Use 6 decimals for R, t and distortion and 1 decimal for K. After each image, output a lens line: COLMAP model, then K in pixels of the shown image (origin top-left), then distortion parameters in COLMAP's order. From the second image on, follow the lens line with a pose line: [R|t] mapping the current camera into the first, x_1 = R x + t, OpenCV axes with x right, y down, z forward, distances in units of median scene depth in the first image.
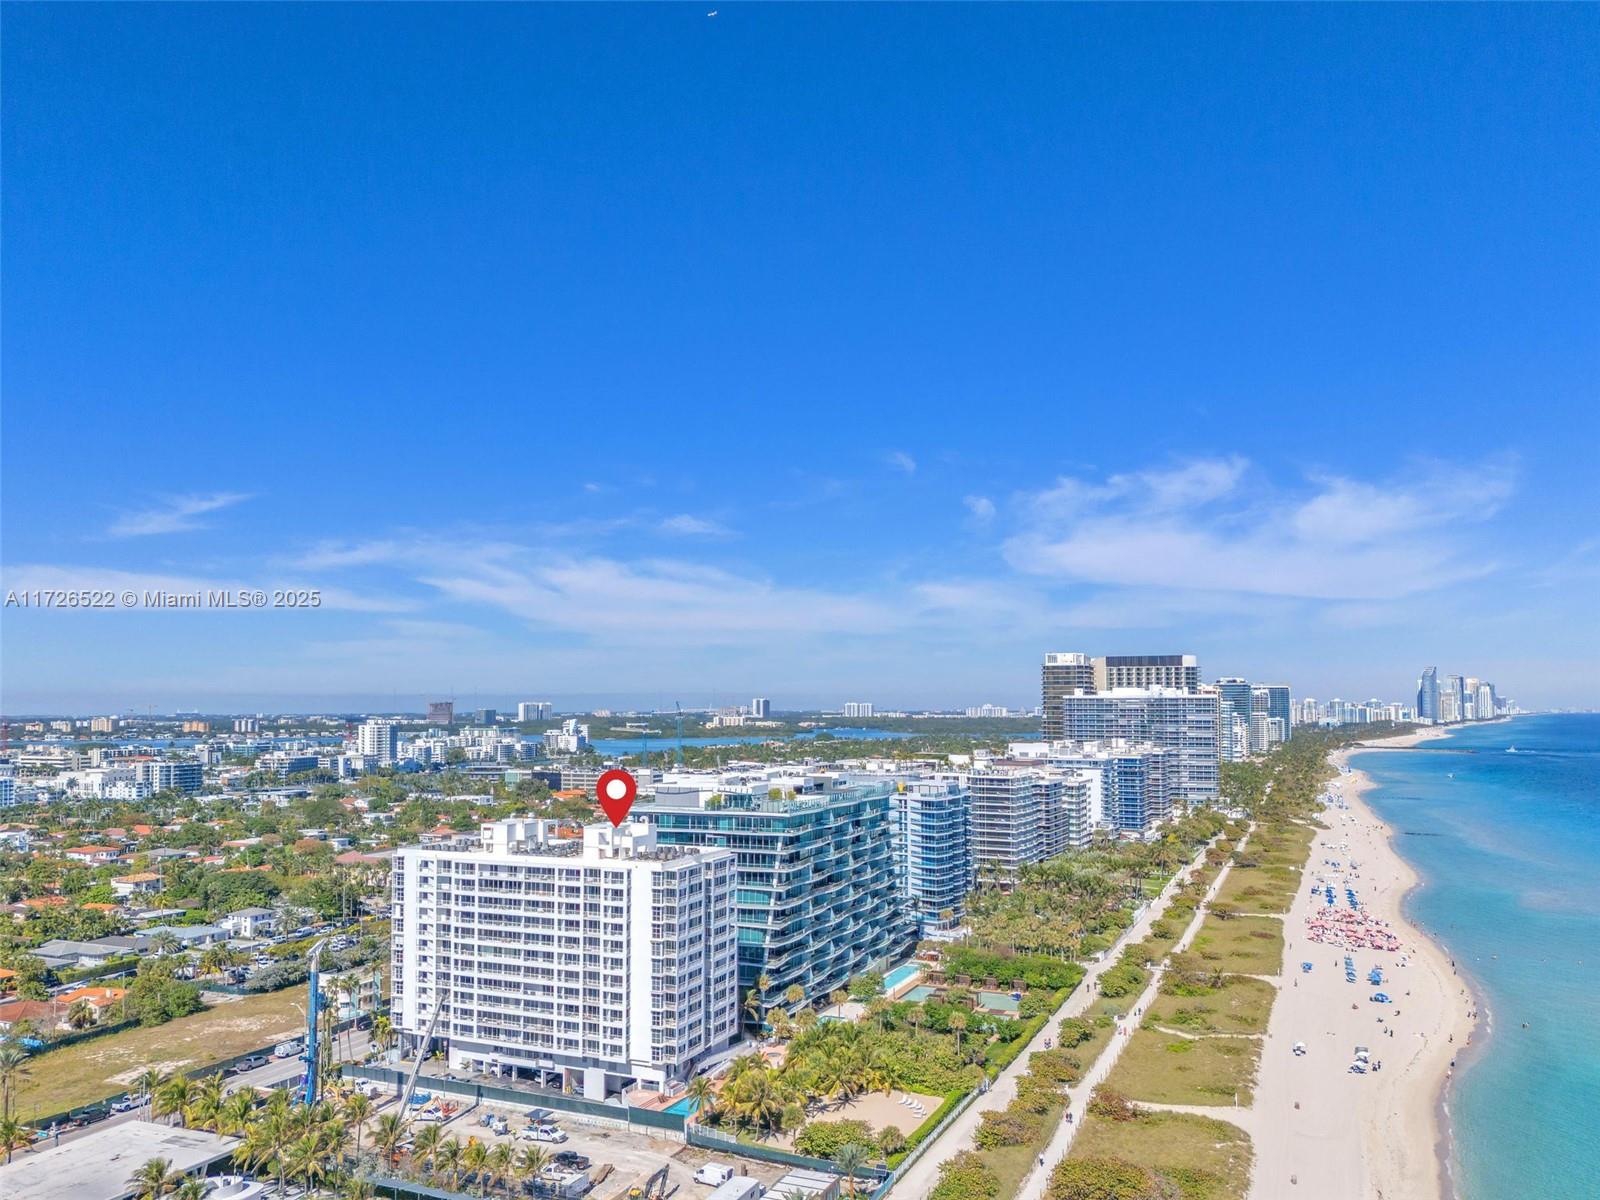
lens RADIAL K [[1235.7, 0, 799.0], [0, 1235.7, 650.9], [0, 0, 1]] dist [0.147438, -0.287785]
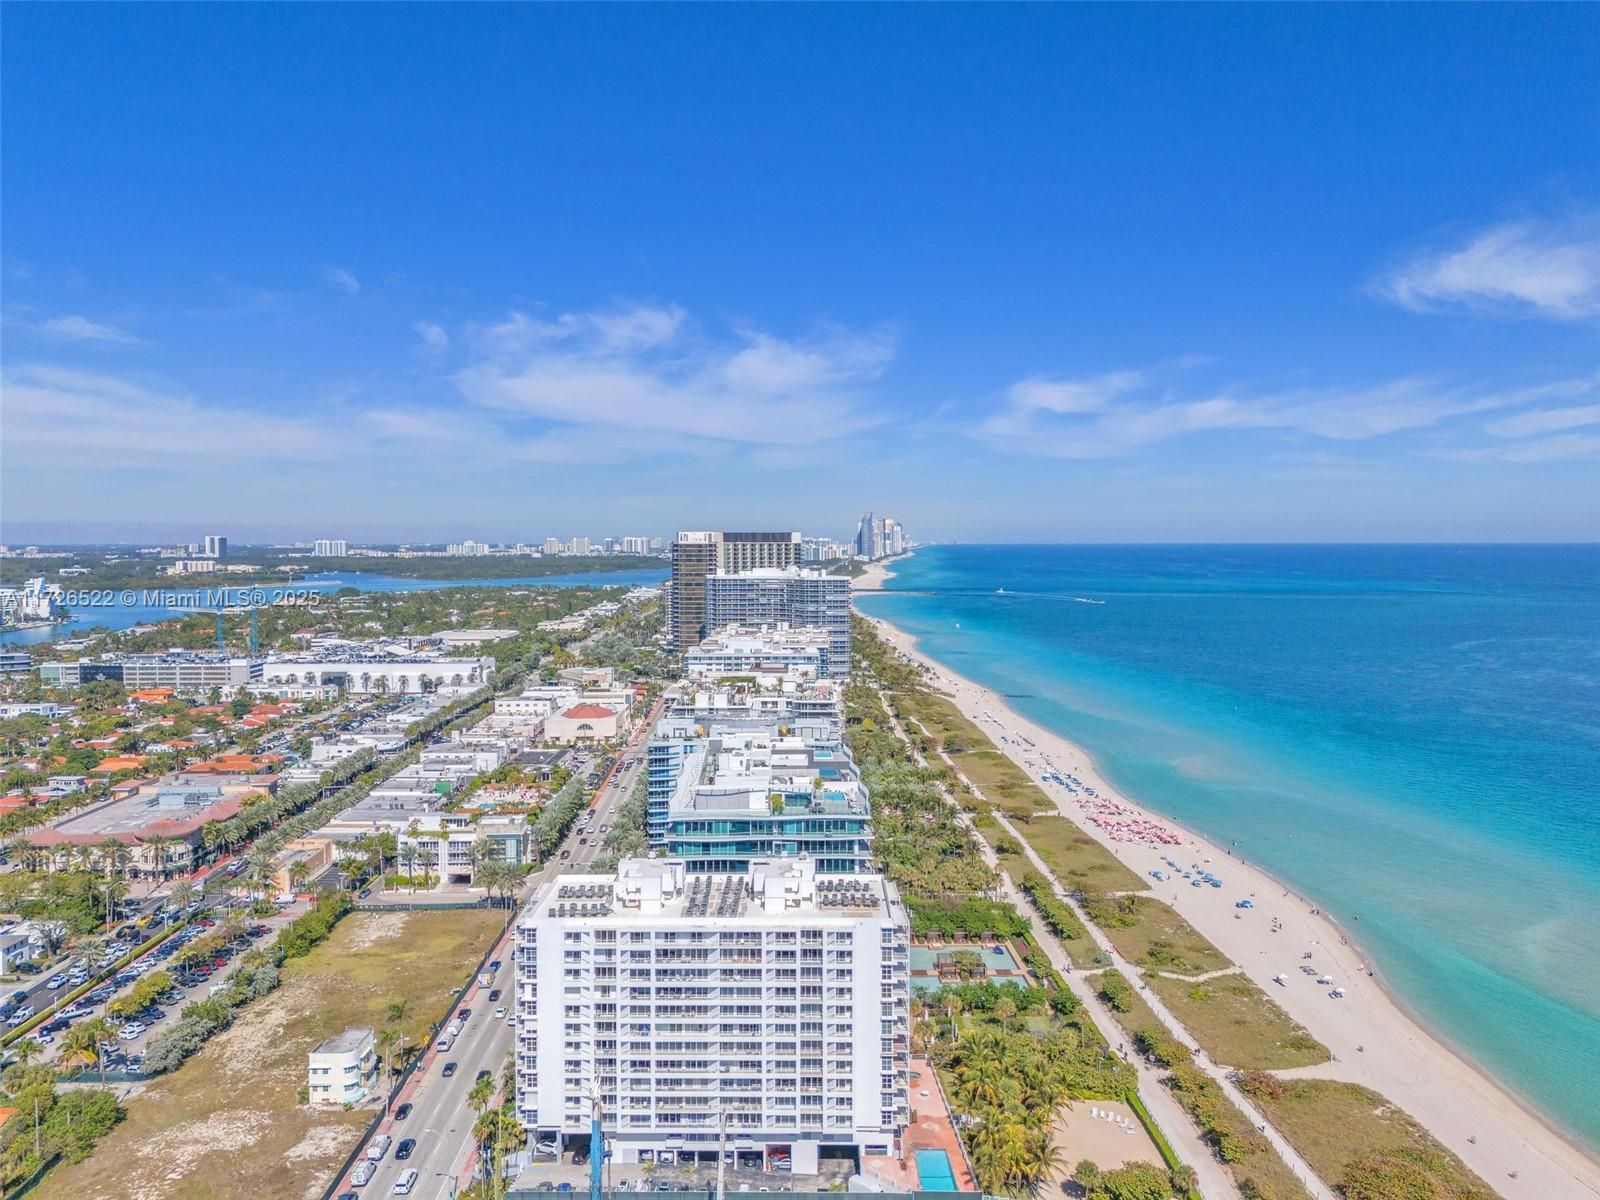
lens RADIAL K [[1193.0, 0, 796.8], [0, 1193.0, 563.3], [0, 0, 1]] dist [0.042523, 0.000125]
pose [[0.905780, -0.010307, 0.423623, -0.464679], [-0.018087, 0.997853, 0.062951, -0.126073], [-0.423362, -0.064682, 0.903649, 0.197825]]
